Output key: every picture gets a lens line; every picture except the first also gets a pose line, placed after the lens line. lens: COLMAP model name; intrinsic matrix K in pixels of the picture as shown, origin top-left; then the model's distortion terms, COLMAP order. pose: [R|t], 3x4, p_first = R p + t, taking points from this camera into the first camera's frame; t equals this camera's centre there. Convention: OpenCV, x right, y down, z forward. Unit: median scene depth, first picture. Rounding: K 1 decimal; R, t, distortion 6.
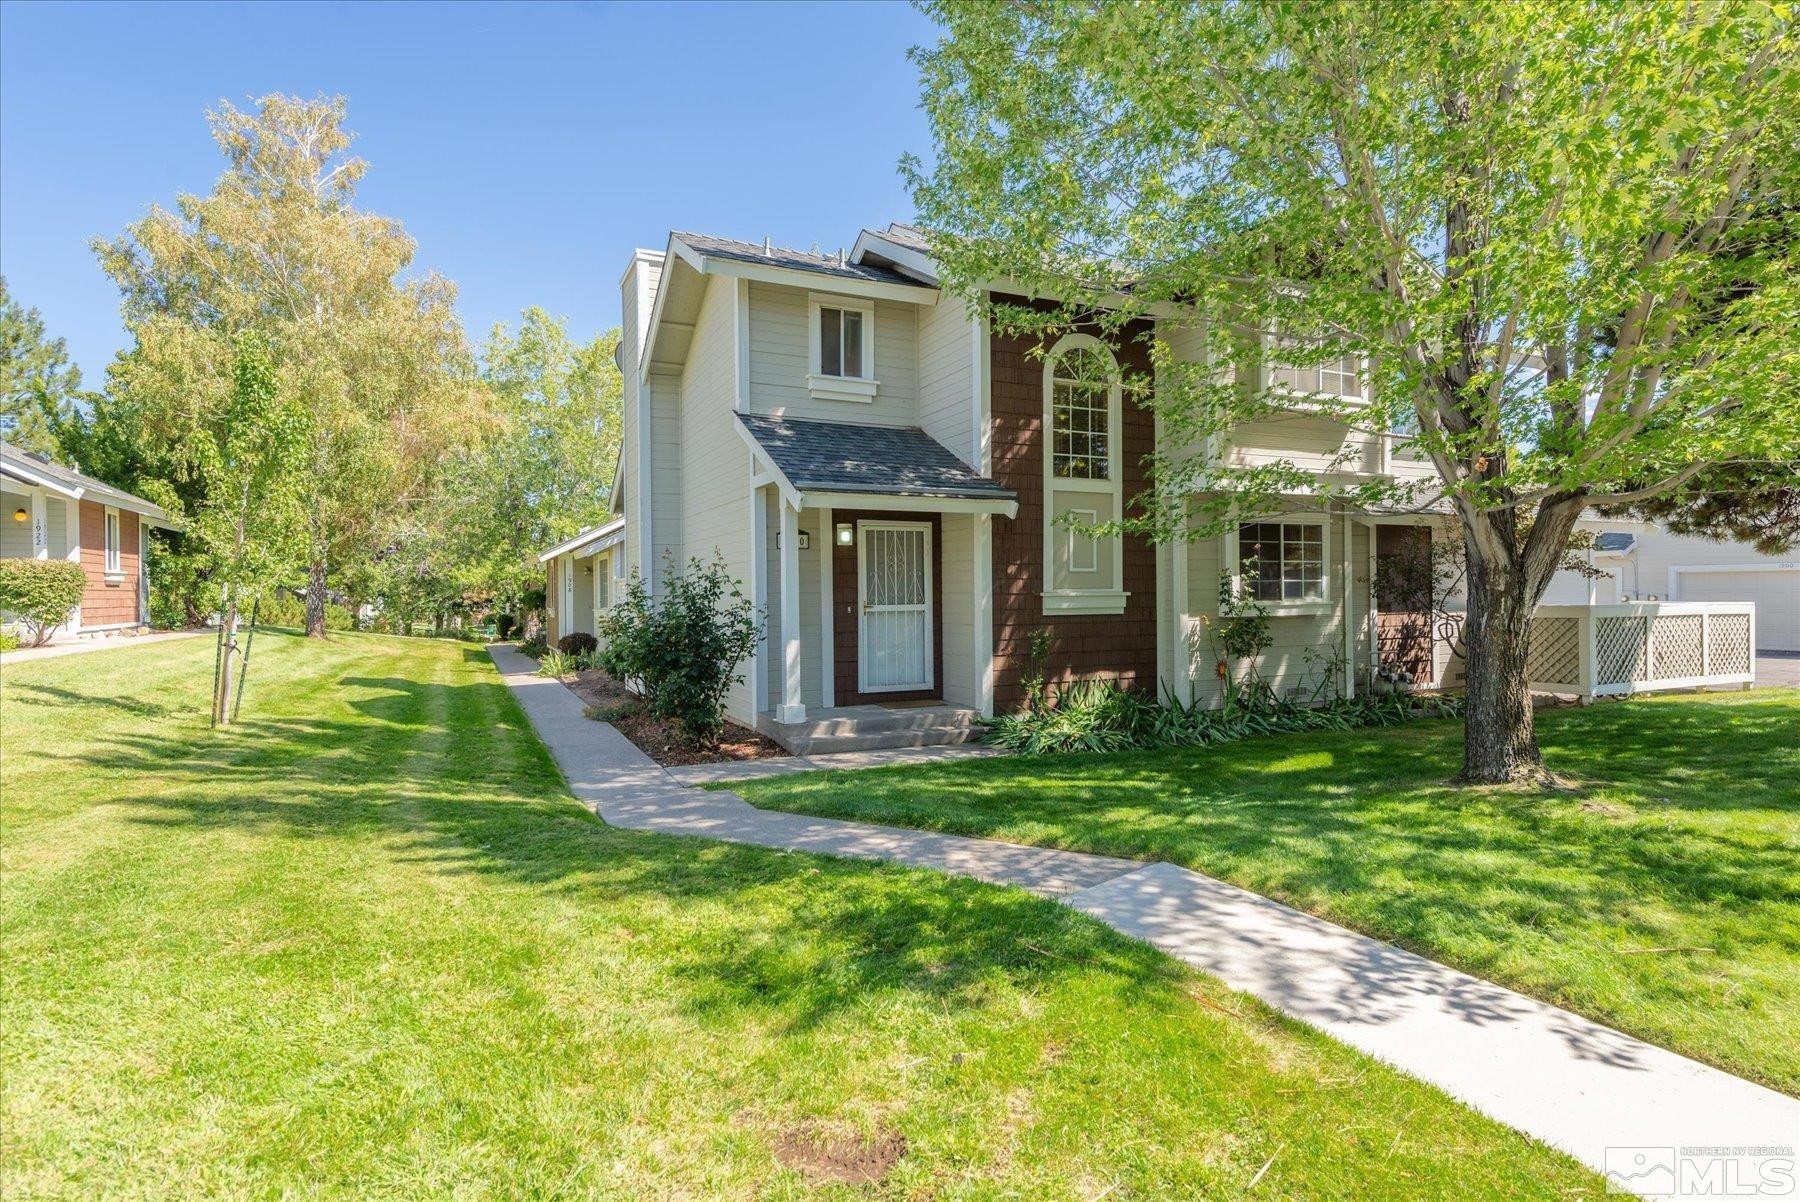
lens RADIAL K [[939.7, 0, 909.8], [0, 939.7, 601.0], [0, 0, 1]] dist [0.014377, -0.001286]
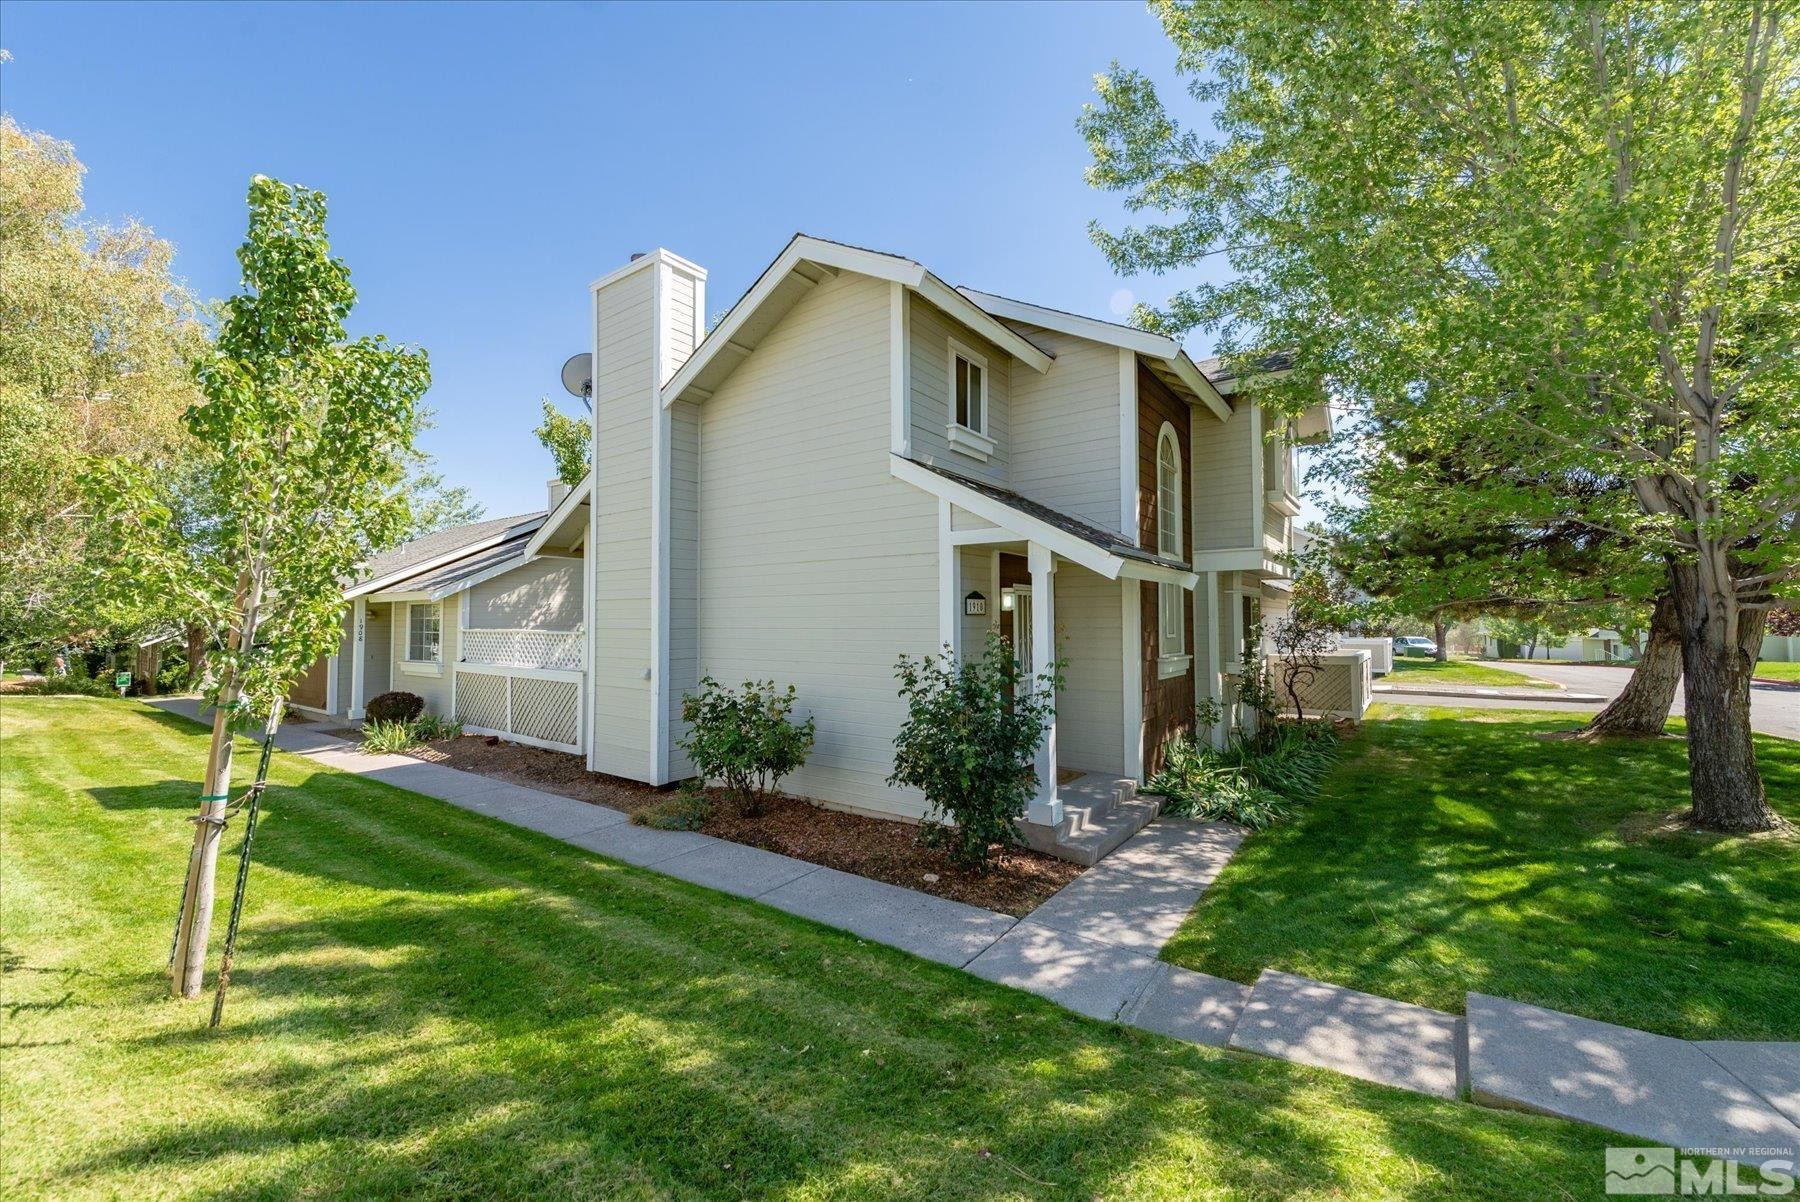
lens RADIAL K [[744.9, 0, 900.0], [0, 744.9, 601.0], [0, 0, 1]] dist [0.022440, -0.000148]
pose [[0.885702, 0.018101, 0.463902, -0.484058], [-0.000821, 0.999299, -0.037423, -0.038718], [-0.464254, 0.032765, 0.885096, 0.373546]]
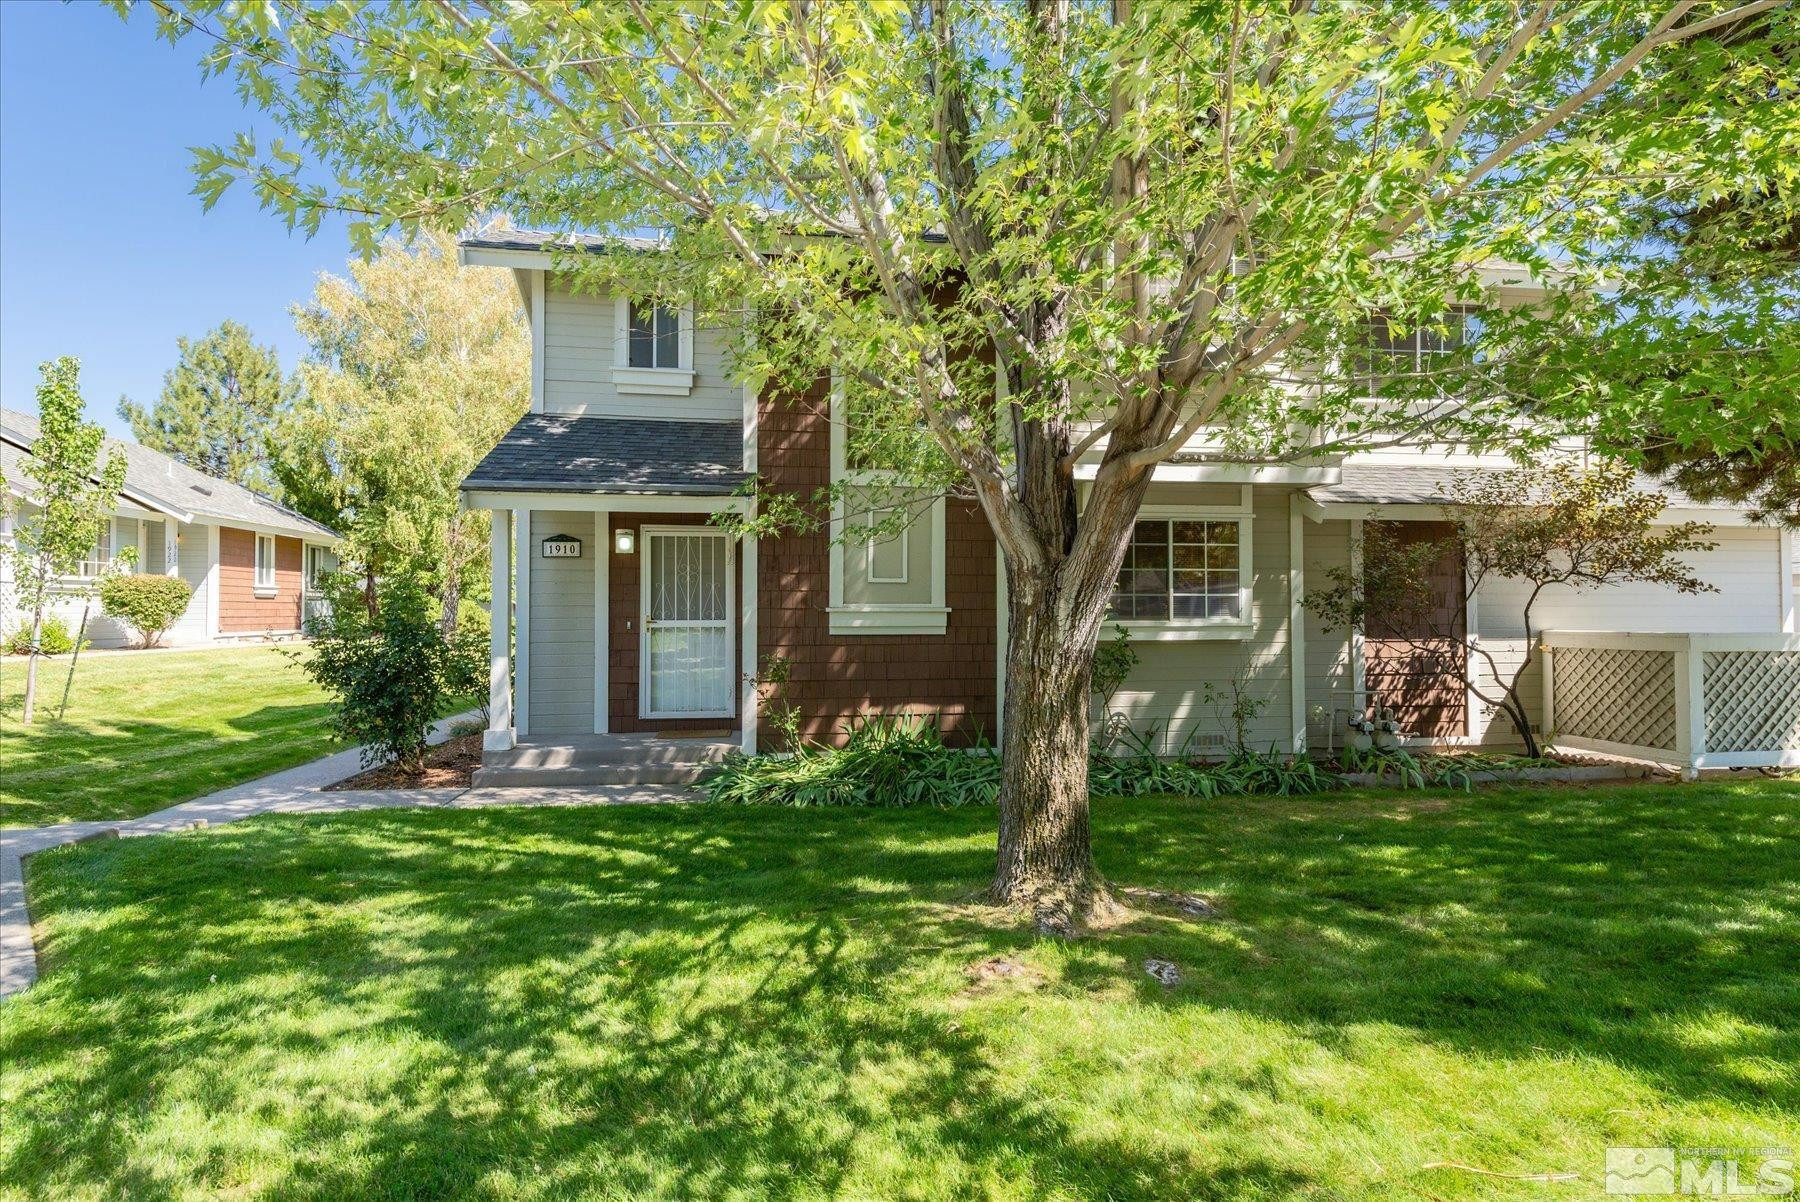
lens RADIAL K [[939.7, 0, 909.8], [0, 939.7, 601.0], [0, 0, 1]] dist [0.014377, -0.001286]
pose [[0.953685, 0.004862, -0.300767, 0.440423], [-0.010455, 0.999801, -0.016990, -0.001097], [0.300624, 0.019348, 0.953546, 0.214029]]
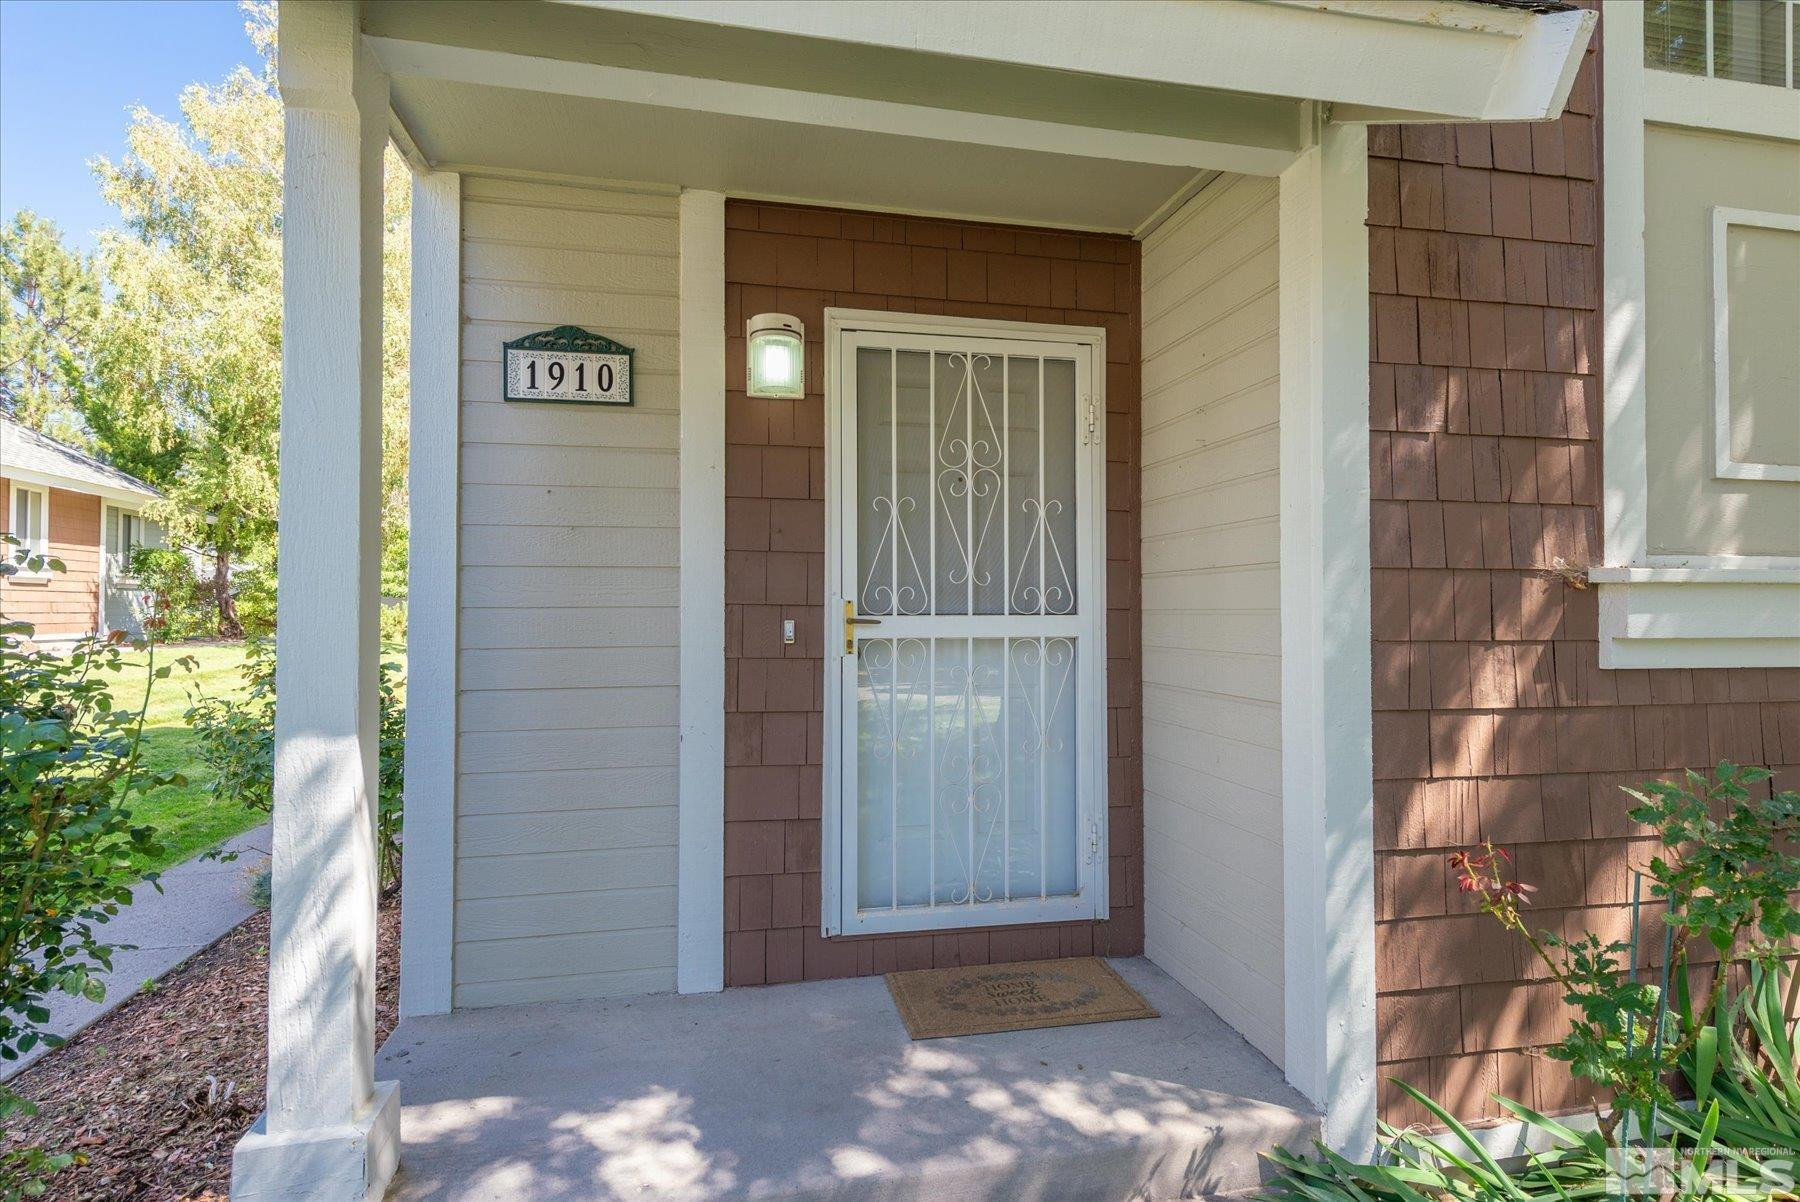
lens RADIAL K [[939.7, 0, 909.8], [0, 939.7, 601.0], [0, 0, 1]] dist [0.014377, -0.001286]
pose [[0.972638, 0.007667, -0.232200, 0.032442], [-0.012253, 0.999757, -0.018313, 0.004831], [0.232003, 0.020657, 0.972496, 0.706381]]
